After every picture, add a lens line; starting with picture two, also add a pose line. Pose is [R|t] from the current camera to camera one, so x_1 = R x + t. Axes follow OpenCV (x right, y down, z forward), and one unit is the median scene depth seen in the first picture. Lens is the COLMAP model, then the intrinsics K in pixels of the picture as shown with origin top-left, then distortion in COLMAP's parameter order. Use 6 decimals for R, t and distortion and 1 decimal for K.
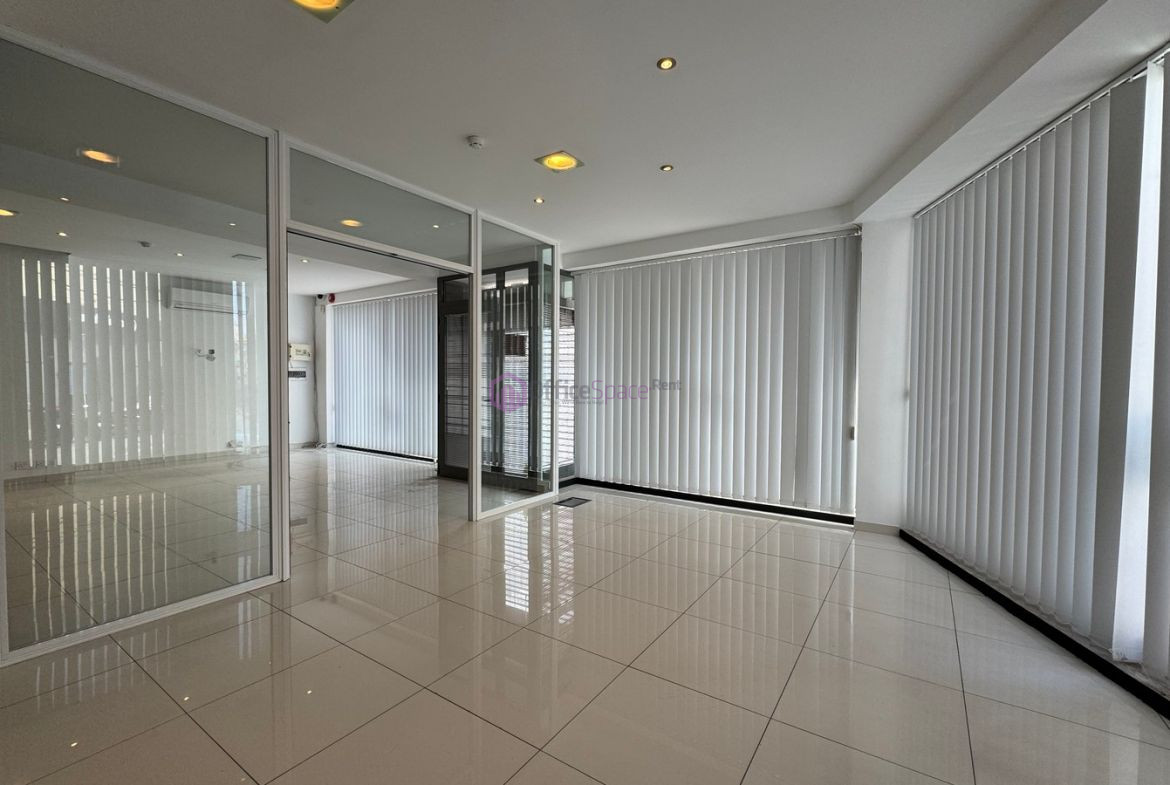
lens RADIAL K [[499.1, 0, 581.9], [0, 499.1, 393.5], [0, 0, 1]] dist [-0.000938, 0.000016]
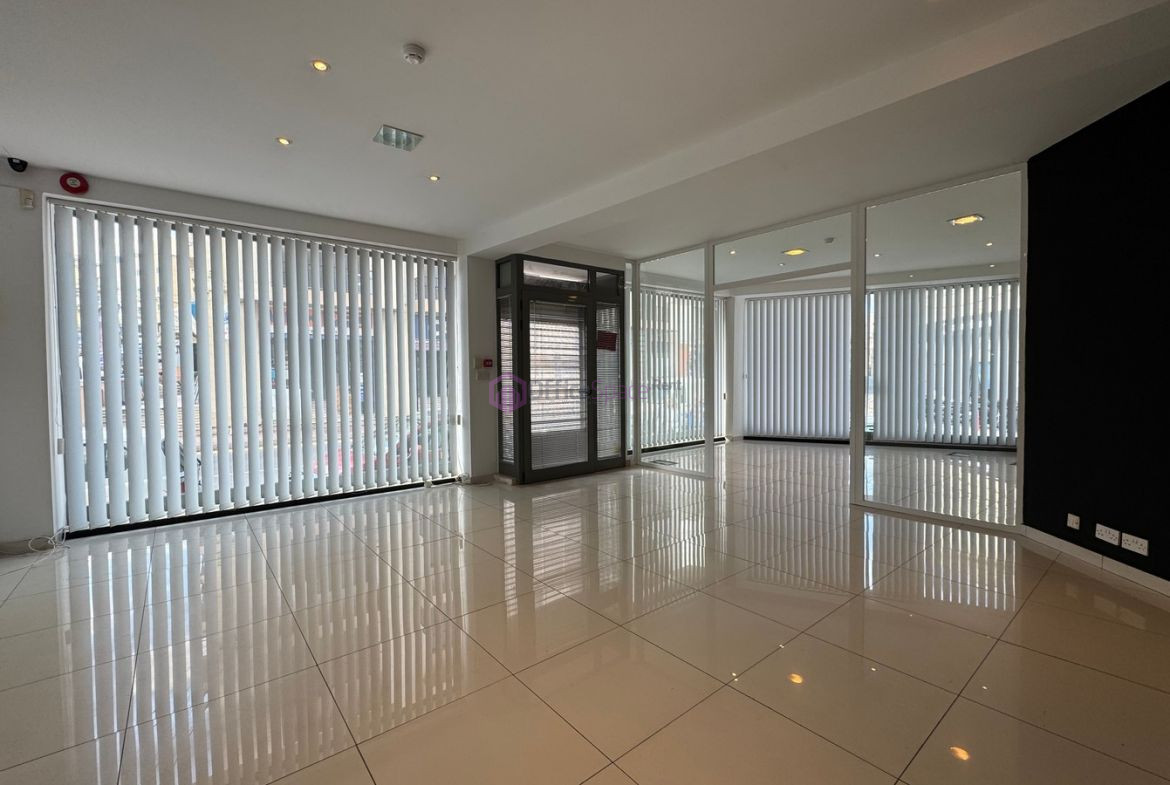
lens RADIAL K [[497.2, 0, 585.0], [0, 497.2, 392.5], [0, 0, 1]] dist [0.001105, 0.000414]
pose [[0.283635, -0.044100, 0.957918, -1.084650], [0.038371, 0.998664, 0.034614, -0.019968], [-0.958164, 0.026939, 0.284948, 0.657506]]
